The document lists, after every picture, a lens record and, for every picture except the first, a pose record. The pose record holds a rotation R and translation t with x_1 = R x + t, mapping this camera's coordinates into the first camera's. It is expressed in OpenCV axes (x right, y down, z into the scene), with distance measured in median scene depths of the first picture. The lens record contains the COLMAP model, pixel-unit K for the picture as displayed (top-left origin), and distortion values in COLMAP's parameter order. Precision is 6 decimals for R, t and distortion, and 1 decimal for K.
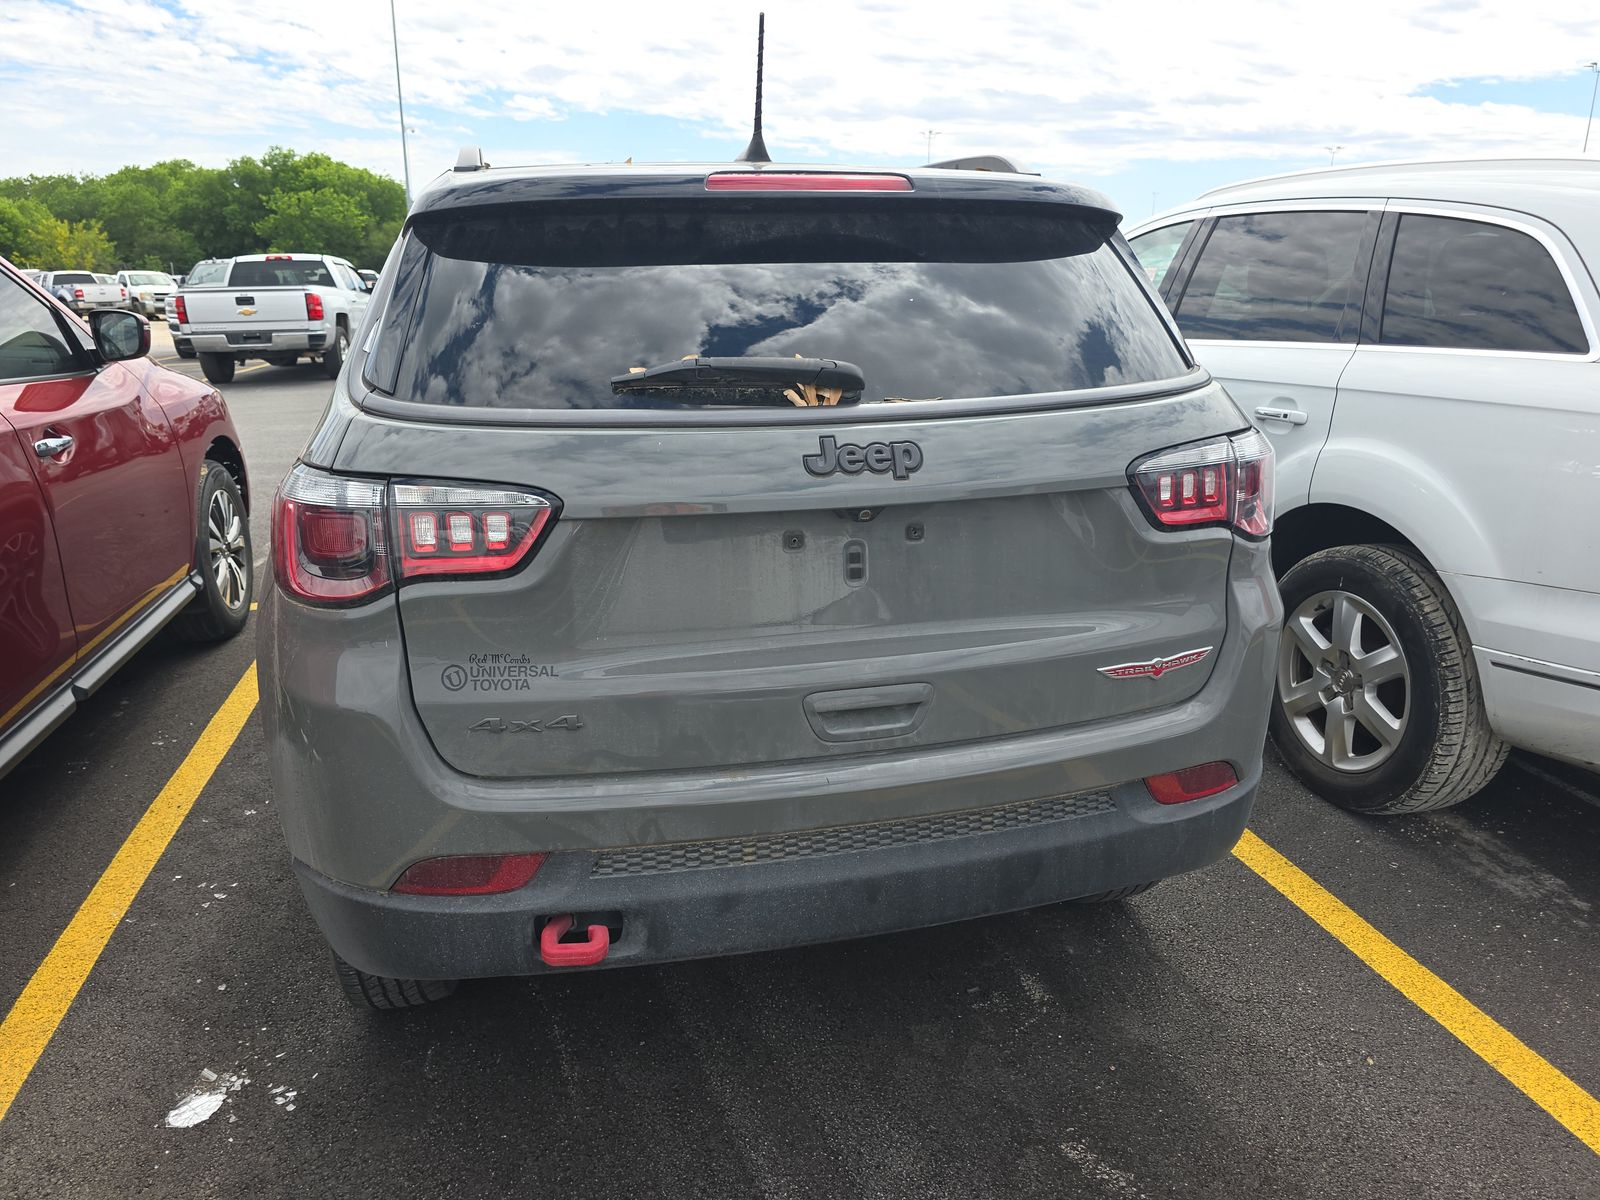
lens RADIAL K [[1091.7, 0, 807.5], [0, 1091.7, 600.5], [0, 0, 1]] dist [0.058141, -0.055723]
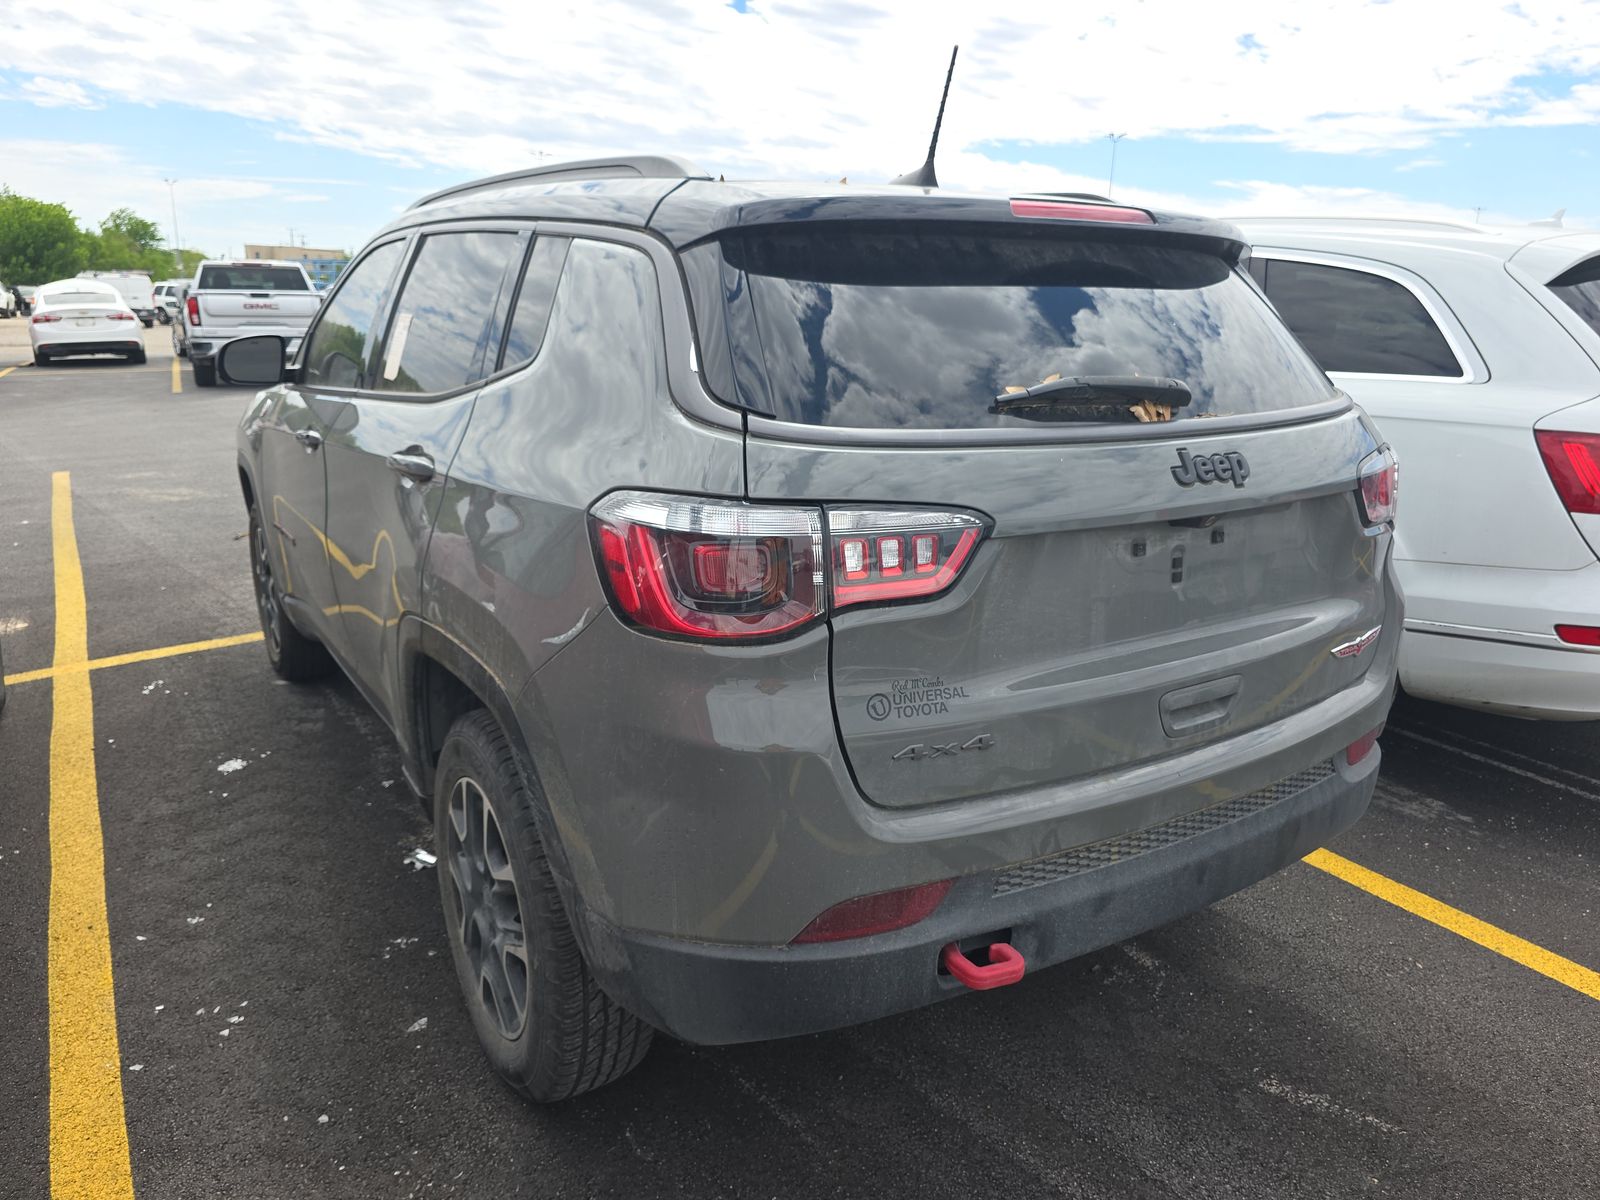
lens RADIAL K [[1101.2, 0, 800.0], [0, 1101.2, 600.0], [0, 0, 1]] dist [0.031470, -0.030648]
pose [[0.942522, -0.064177, 0.327924, -0.500035], [0.071229, 0.997414, -0.009527, -0.014009], [-0.326465, 0.032337, 0.944656, 0.075861]]
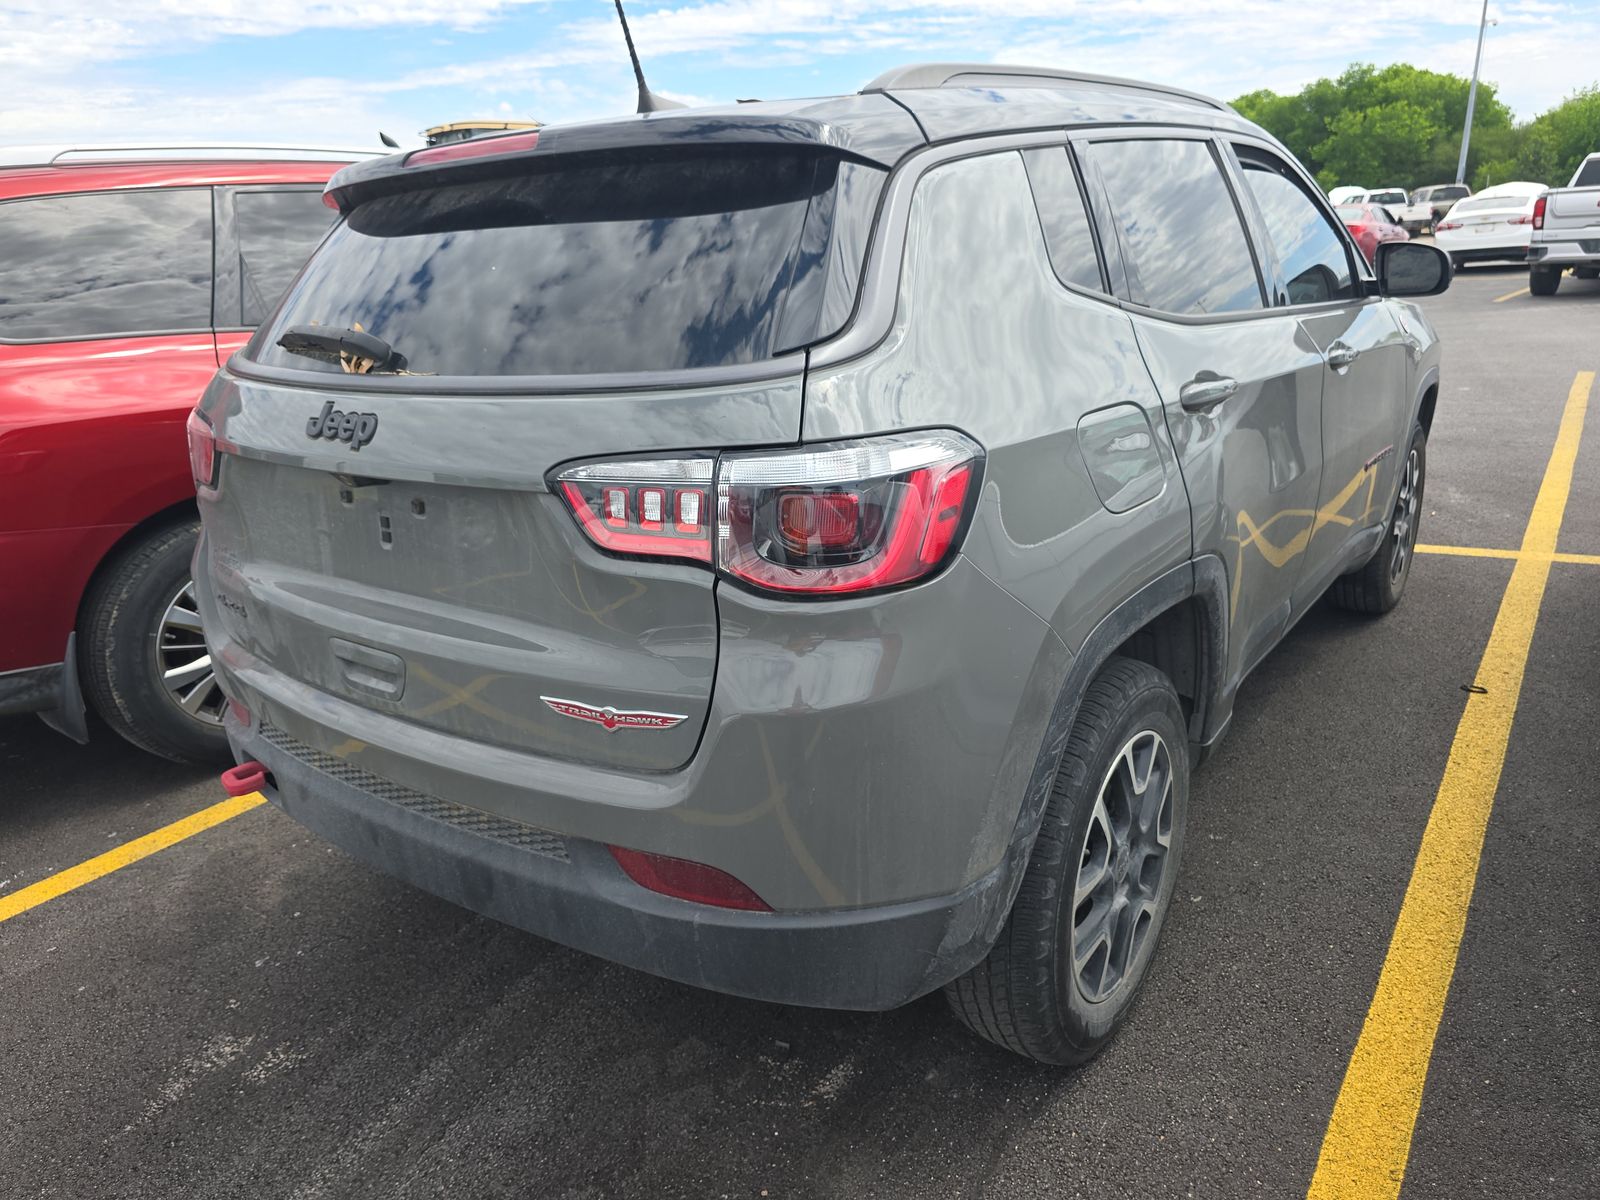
lens RADIAL K [[1091.7, 0, 807.5], [0, 1091.7, 600.5], [0, 0, 1]] dist [0.058141, -0.055723]
pose [[0.636950, 0.215812, -0.740081, 0.826538], [-0.168787, 0.975763, 0.139272, -0.136107], [0.752200, 0.036207, 0.657939, 0.465216]]
